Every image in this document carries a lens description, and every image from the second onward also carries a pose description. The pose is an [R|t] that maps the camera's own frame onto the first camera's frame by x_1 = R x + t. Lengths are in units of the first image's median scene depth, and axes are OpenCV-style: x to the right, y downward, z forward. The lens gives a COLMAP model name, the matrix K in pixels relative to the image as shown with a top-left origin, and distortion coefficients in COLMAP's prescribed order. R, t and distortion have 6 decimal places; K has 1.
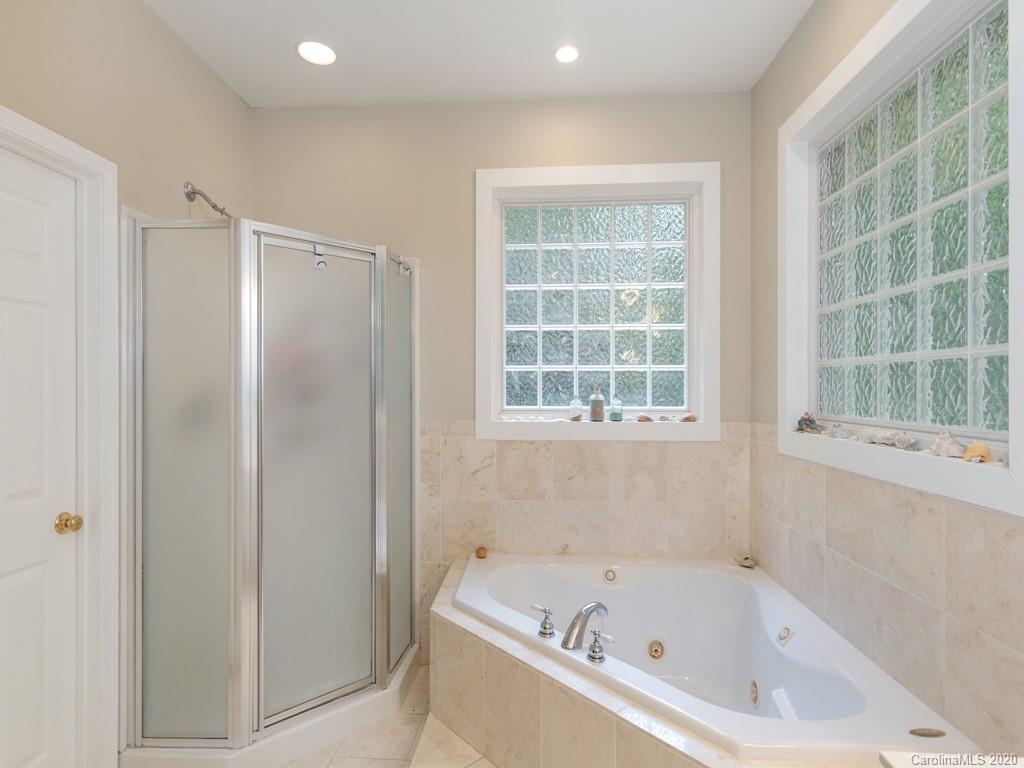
lens RADIAL K [[531.5, 0, 517.1], [0, 531.5, 384.1], [0, 0, 1]] dist [-0.000088, -0.000080]
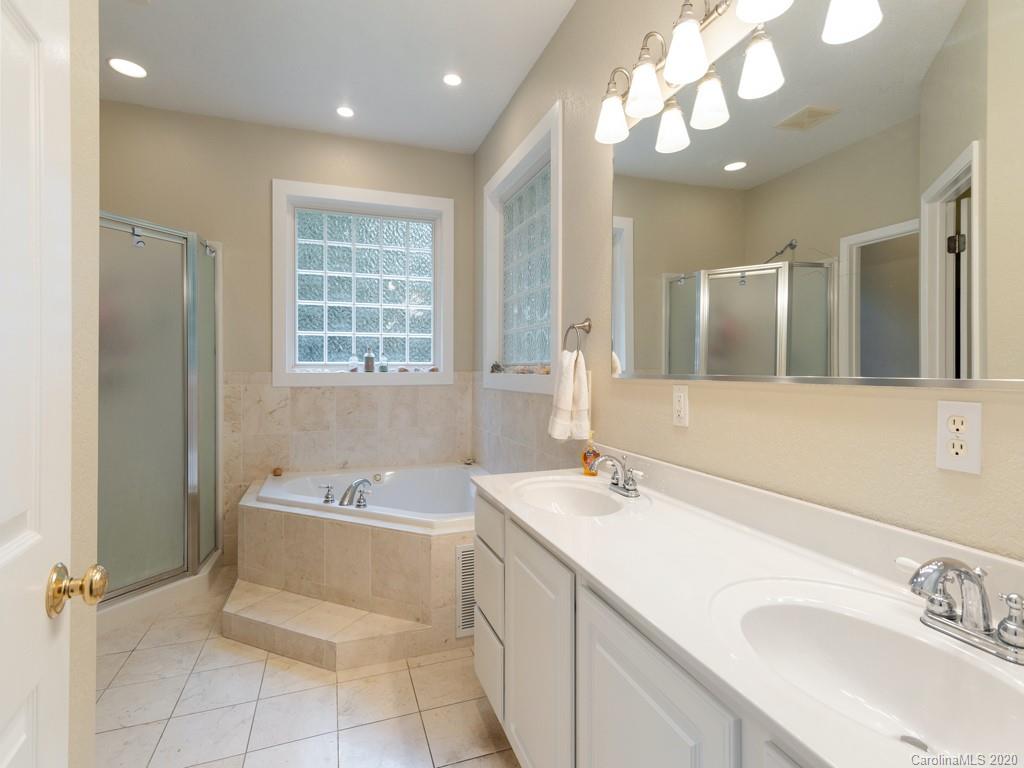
lens RADIAL K [[504.4, 0, 517.6], [0, 504.4, 366.4], [0, 0, 1]] dist [0.013431, -0.002062]
pose [[0.920520, 0.001236, 0.390693, -0.009910], [-0.001425, 0.999999, 0.000194, 0.053864], [-0.390693, -0.000735, 0.920521, -0.378158]]
